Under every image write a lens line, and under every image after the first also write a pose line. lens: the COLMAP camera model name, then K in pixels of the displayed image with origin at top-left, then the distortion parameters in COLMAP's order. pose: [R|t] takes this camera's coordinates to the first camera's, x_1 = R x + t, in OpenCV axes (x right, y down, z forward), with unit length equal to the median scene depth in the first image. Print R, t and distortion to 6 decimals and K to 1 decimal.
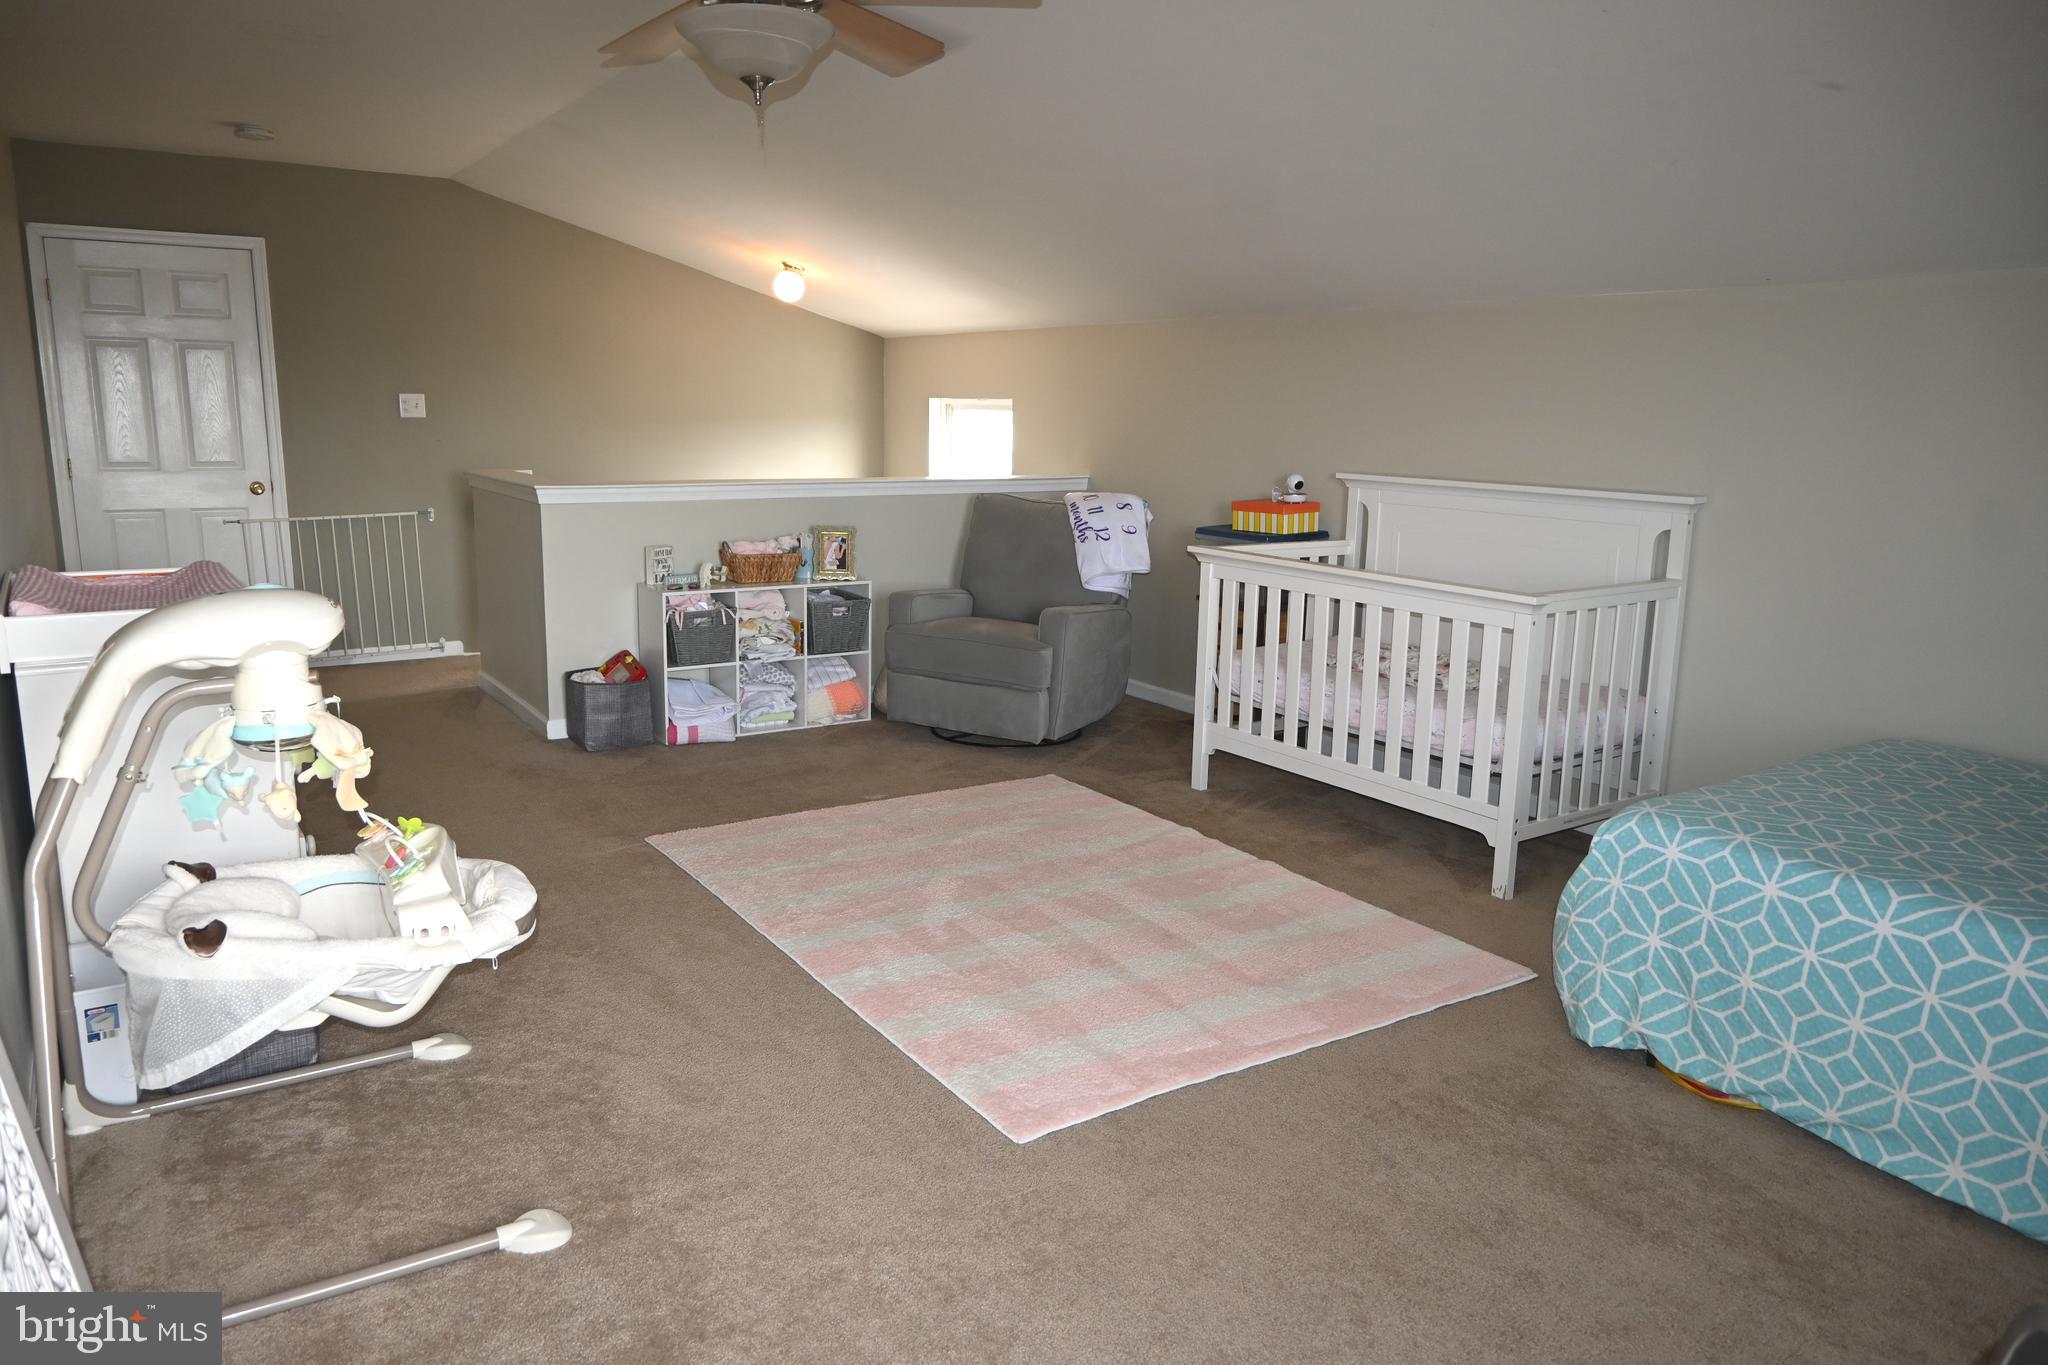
lens RADIAL K [[1398.1, 0, 1020.2], [0, 1398.1, 669.2], [0, 0, 1]] dist [-0.004158, -0.003611]
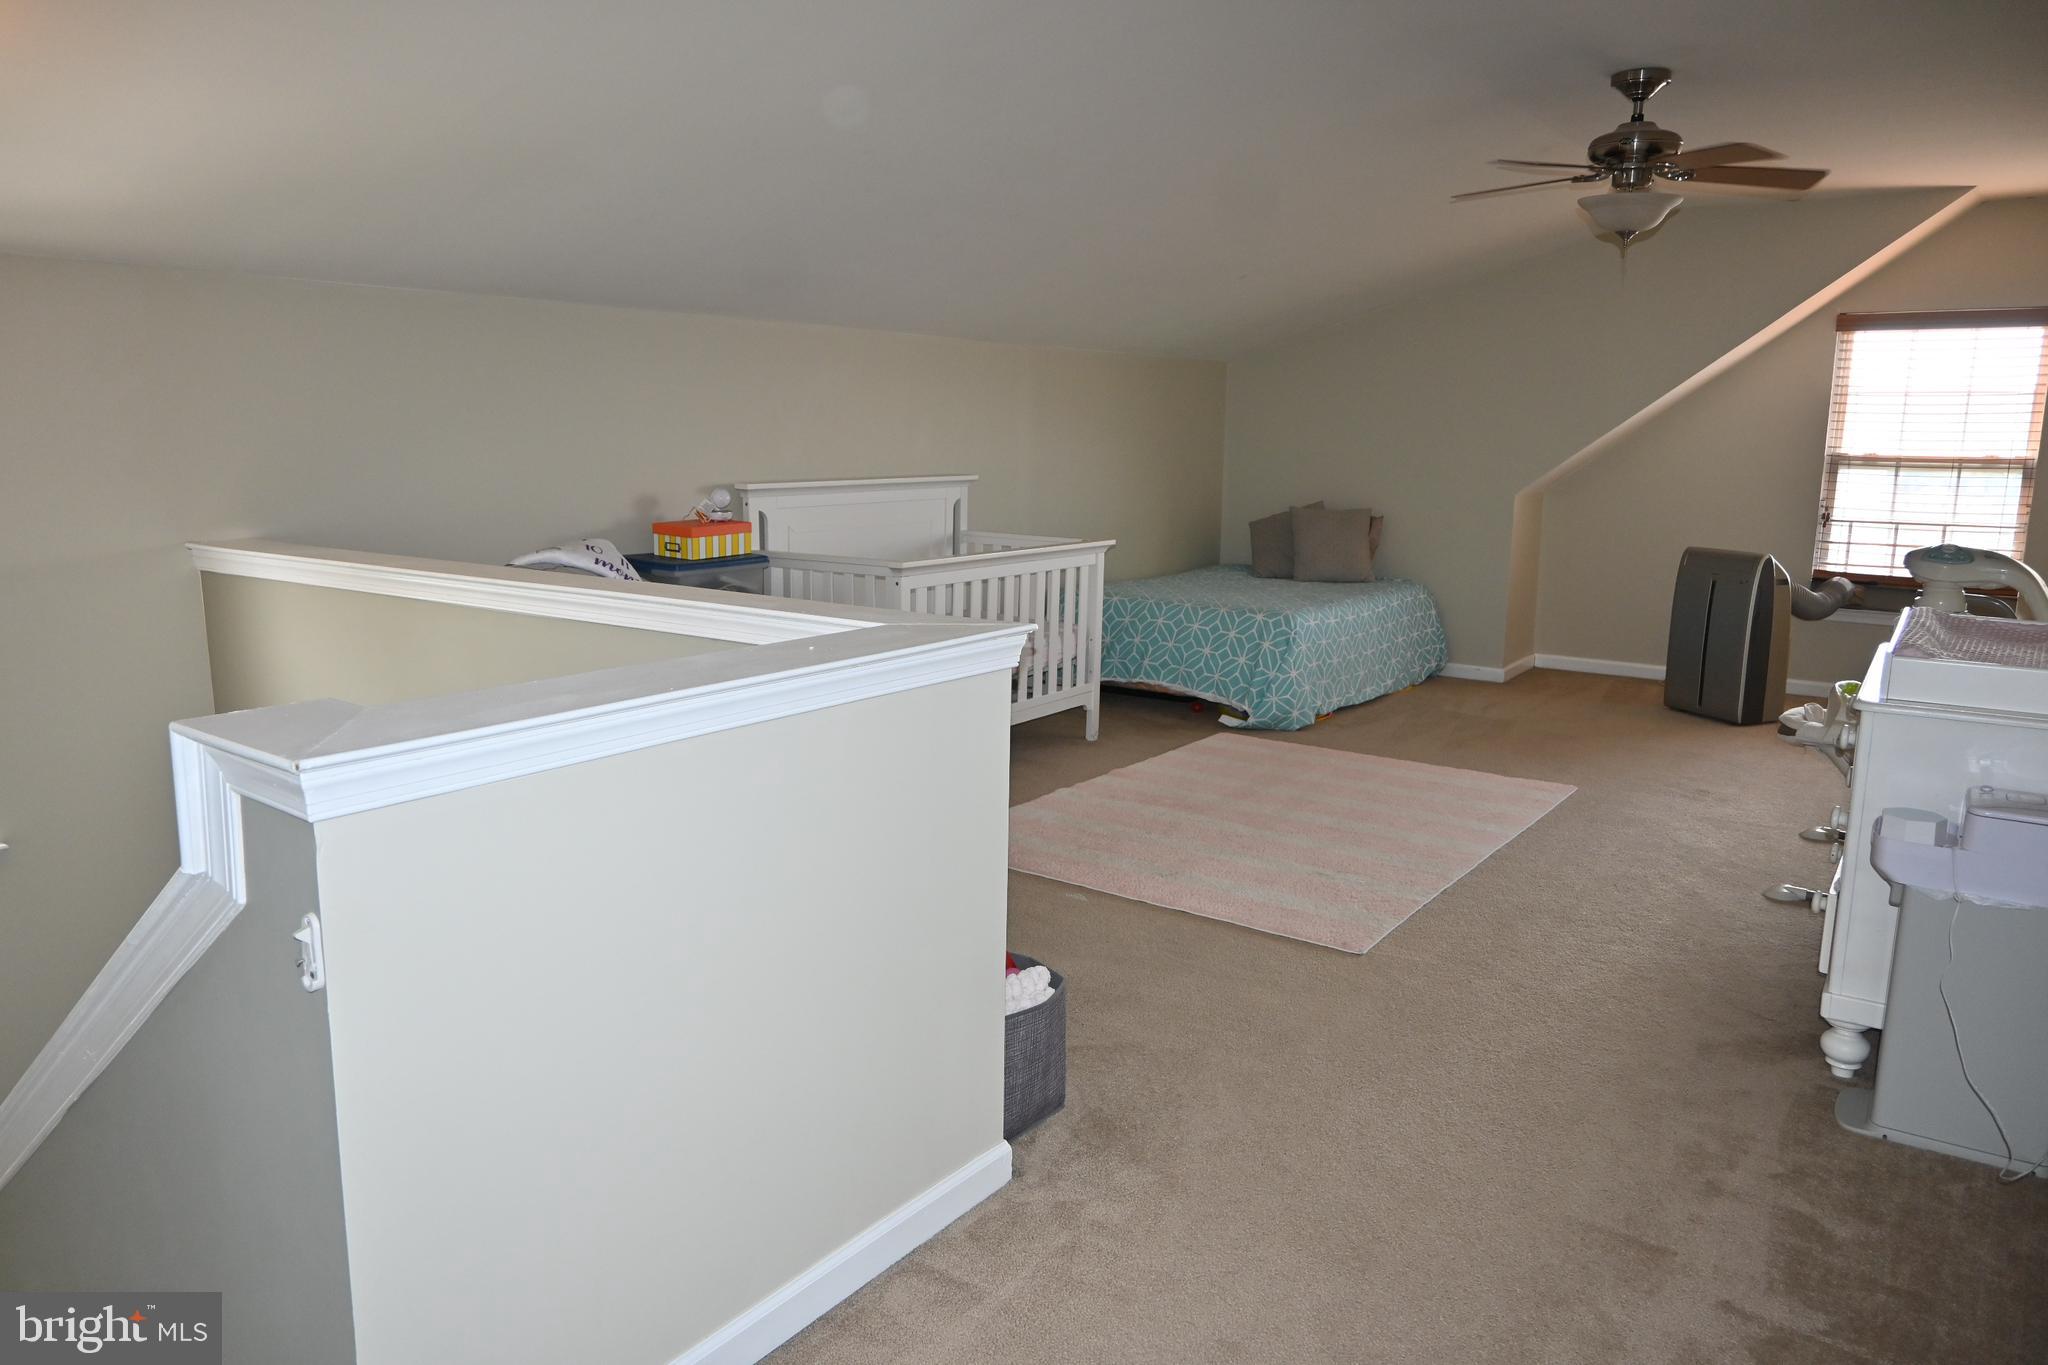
lens RADIAL K [[1398.1, 0, 1020.2], [0, 1398.1, 669.2], [0, 0, 1]] dist [-0.004158, -0.003611]
pose [[-0.388031, -0.168994, 0.906020, -0.949513], [0.152328, 0.957766, 0.243886, -0.282444], [-0.908971, 0.232648, -0.345900, 1.508795]]
